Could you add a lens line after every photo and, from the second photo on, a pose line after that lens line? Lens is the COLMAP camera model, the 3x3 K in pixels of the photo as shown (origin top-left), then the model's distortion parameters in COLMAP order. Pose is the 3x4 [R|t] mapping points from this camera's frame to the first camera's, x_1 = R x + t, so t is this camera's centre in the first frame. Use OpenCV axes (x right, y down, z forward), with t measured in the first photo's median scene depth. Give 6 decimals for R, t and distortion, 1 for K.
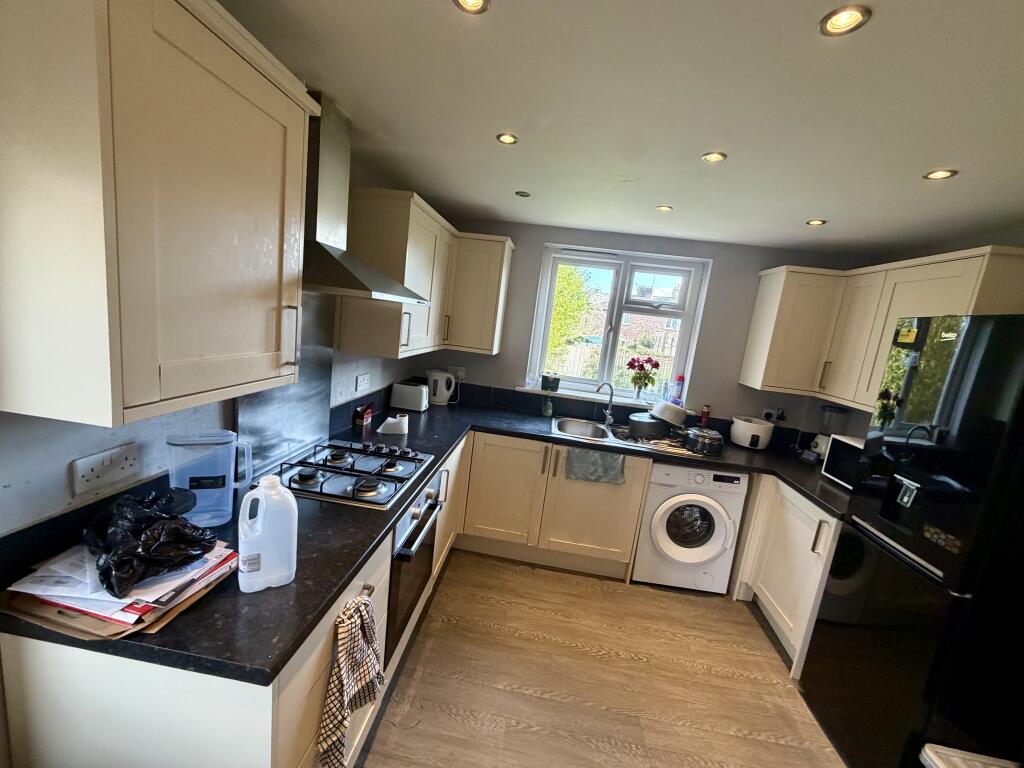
lens RADIAL K [[408.5, 0, 509.4], [0, 408.5, 384.1], [0, 0, 1]] dist [0.000357, -0.000150]
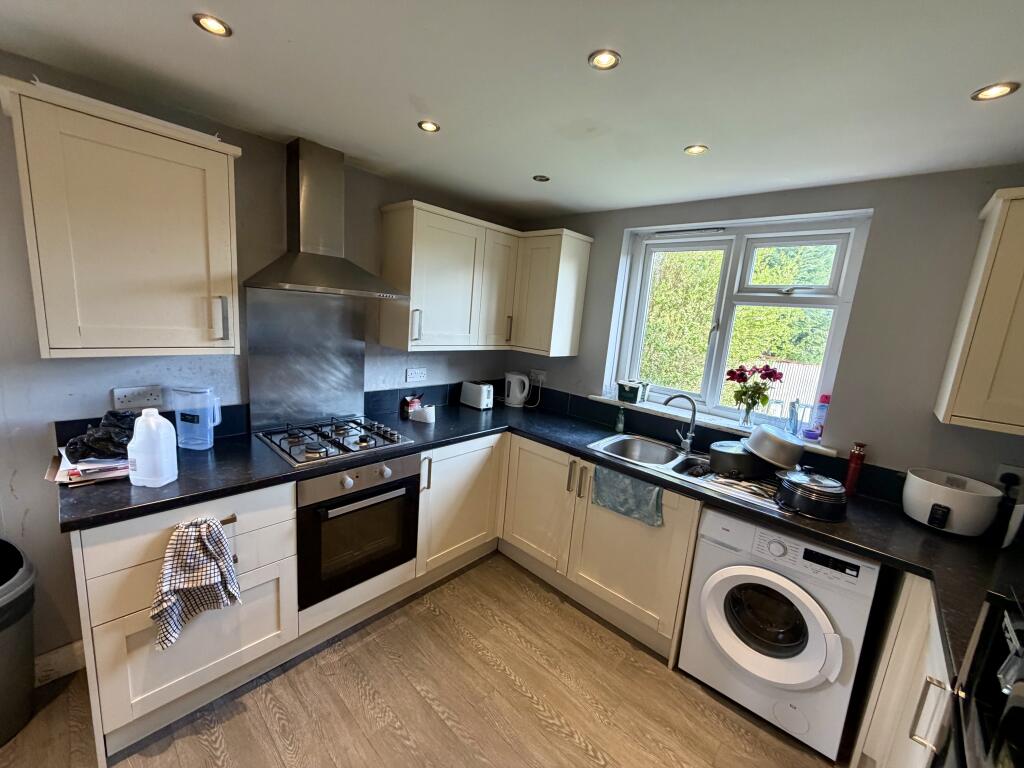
lens RADIAL K [[408.5, 0, 509.4], [0, 408.5, 384.1], [0, 0, 1]] dist [0.000357, -0.000150]
pose [[0.804518, 0.052062, -0.591642, 0.466255], [-0.083604, 0.996159, -0.026027, 0.025092], [0.588015, 0.070403, 0.805780, 0.207081]]
